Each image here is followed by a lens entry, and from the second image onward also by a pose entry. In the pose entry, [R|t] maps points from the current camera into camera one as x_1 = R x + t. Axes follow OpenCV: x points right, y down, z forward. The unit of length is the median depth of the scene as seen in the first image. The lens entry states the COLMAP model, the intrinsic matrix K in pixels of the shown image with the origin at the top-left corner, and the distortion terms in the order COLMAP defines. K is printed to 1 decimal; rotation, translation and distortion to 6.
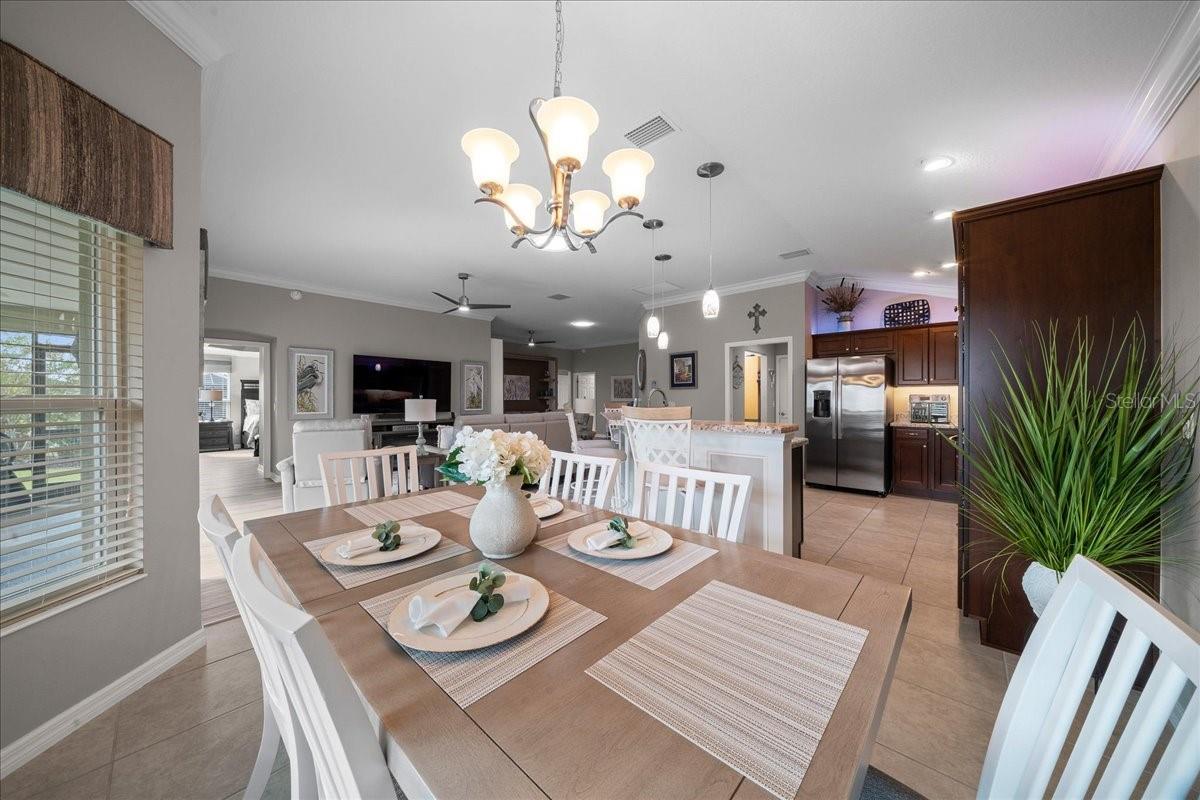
lens RADIAL K [[410.4, 0, 600.0], [0, 410.4, 400.0], [0, 0, 1]] dist [-0.000375, -0.000015]
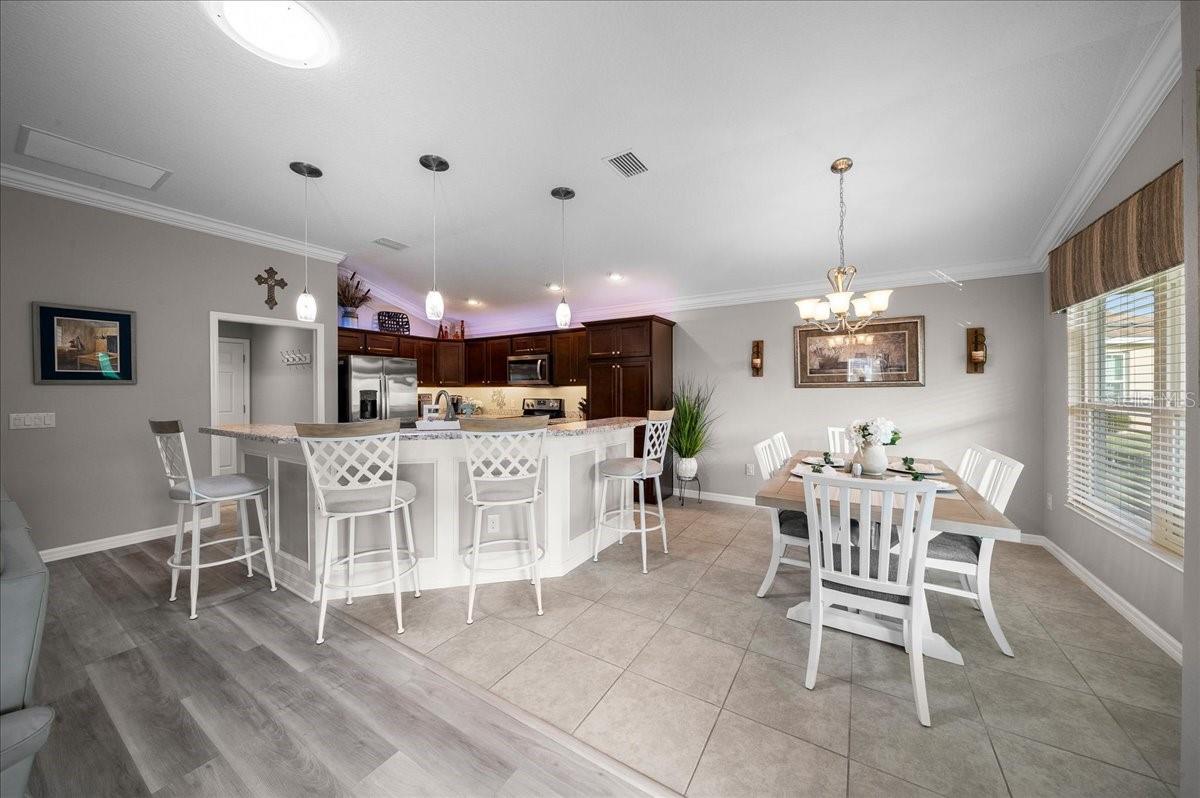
lens RADIAL K [[410.4, 0, 600.0], [0, 410.4, 399.0], [0, 0, 1]] dist [-0.000375, -0.000015]
pose [[-0.183011, -0.025929, 0.982769, -0.490946], [0.005285, 0.999612, 0.027357, -0.026280], [-0.983097, 0.010200, -0.182803, 0.655257]]
